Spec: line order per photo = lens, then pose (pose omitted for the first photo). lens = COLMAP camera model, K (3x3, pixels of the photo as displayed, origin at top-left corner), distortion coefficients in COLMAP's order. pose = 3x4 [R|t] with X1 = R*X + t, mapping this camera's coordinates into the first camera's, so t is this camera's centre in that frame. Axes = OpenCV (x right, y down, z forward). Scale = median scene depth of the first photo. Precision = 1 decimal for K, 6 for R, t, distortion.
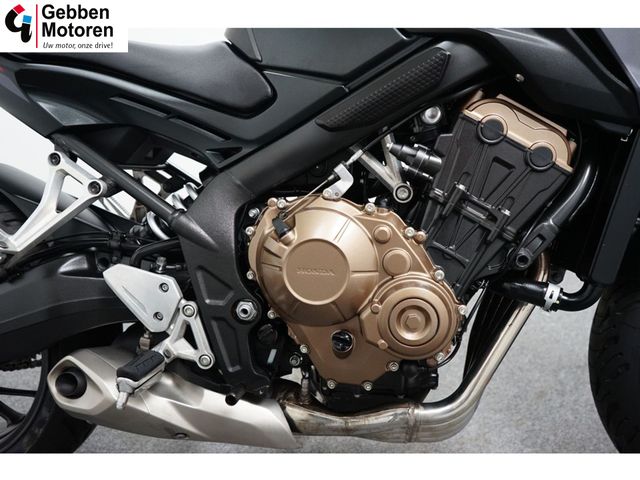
lens RADIAL K [[514.7, 0, 320.2], [0, 514.7, 240.2], [0, 0, 1]] dist [0.016734, -0.000401]
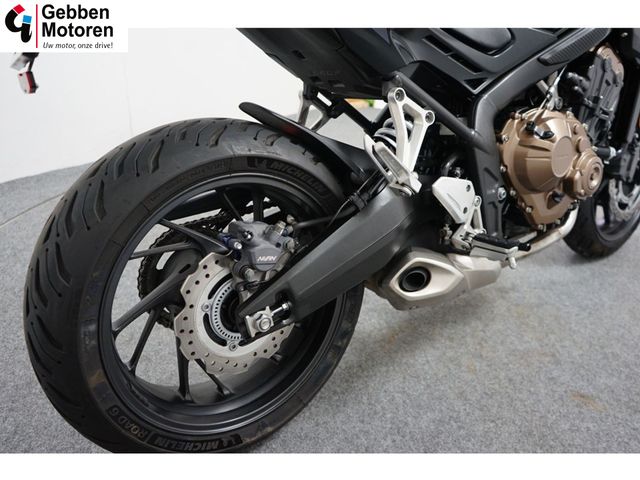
lens RADIAL K [[514.7, 0, 321.6], [0, 514.7, 238.2], [0, 0, 1]] dist [0.016734, -0.000401]
pose [[0.721491, -0.249847, 0.645777, -1.502213], [0.122891, 0.964030, 0.235678, -0.151015], [-0.681432, -0.090679, 0.726242, 0.274273]]
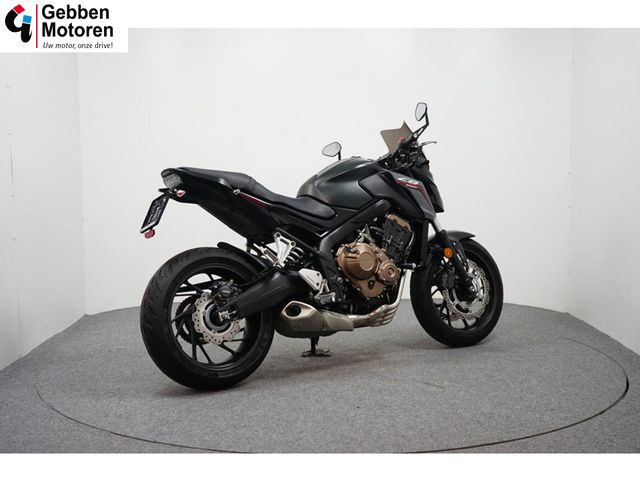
lens RADIAL K [[844.0, 0, 319.8], [0, 844.0, 240.4], [0, 0, 1]] dist [-0.043358, 0.000000]
pose [[0.764985, -0.031797, 0.643263, -3.557966], [0.190044, 0.965453, -0.178282, 0.800925], [-0.615371, 0.258631, 0.744600, -2.828639]]
